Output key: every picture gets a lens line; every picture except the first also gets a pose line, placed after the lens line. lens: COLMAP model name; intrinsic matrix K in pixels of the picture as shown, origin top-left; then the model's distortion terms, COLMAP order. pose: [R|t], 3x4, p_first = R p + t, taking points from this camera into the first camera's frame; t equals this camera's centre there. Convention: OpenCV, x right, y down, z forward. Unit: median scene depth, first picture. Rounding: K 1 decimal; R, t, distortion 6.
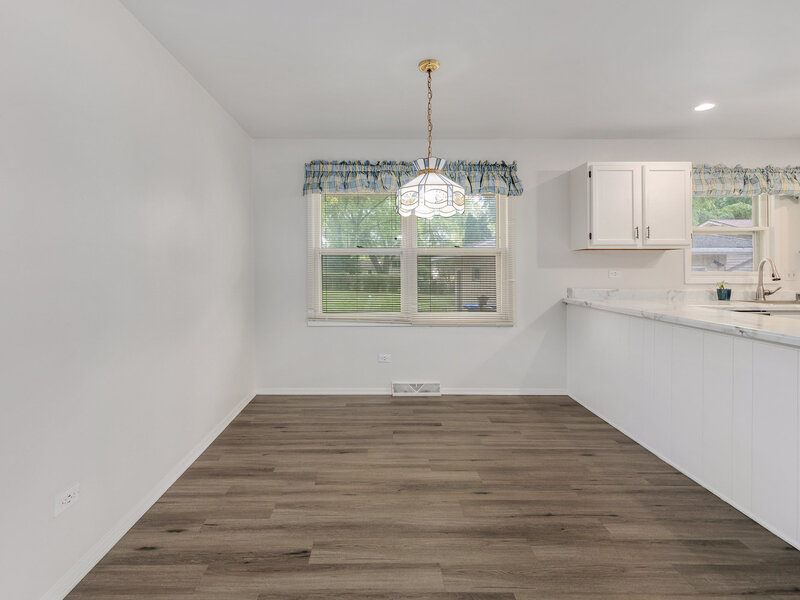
lens RADIAL K [[388.6, 0, 373.3], [0, 388.6, 267.2], [0, 0, 1]] dist [-0.001596, -0.000600]
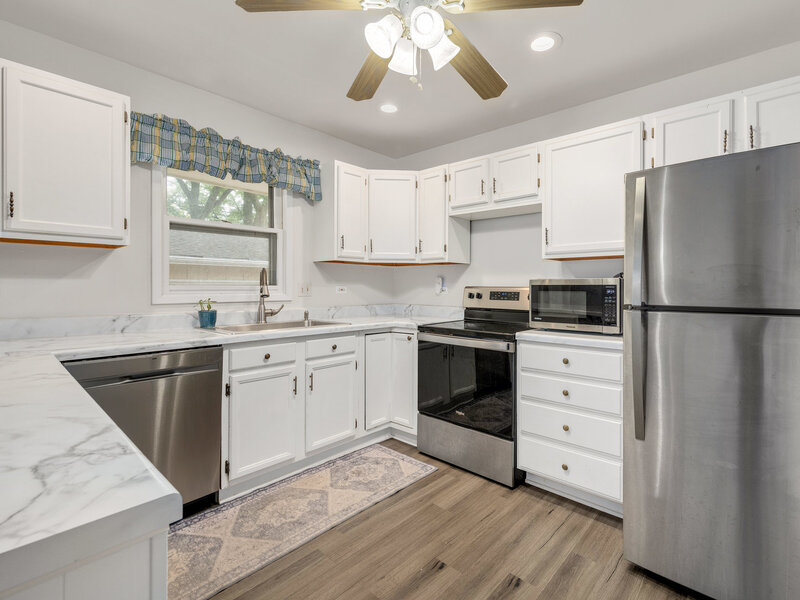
lens RADIAL K [[383.6, 0, 433.9], [0, 383.6, 285.3], [0, 0, 1]] dist [0.001191, -0.000045]
pose [[0.643624, 0.003849, 0.765332, 0.665574], [-0.011259, 0.999927, 0.004440, 0.004063], [-0.765259, -0.011474, 0.643621, 0.269831]]
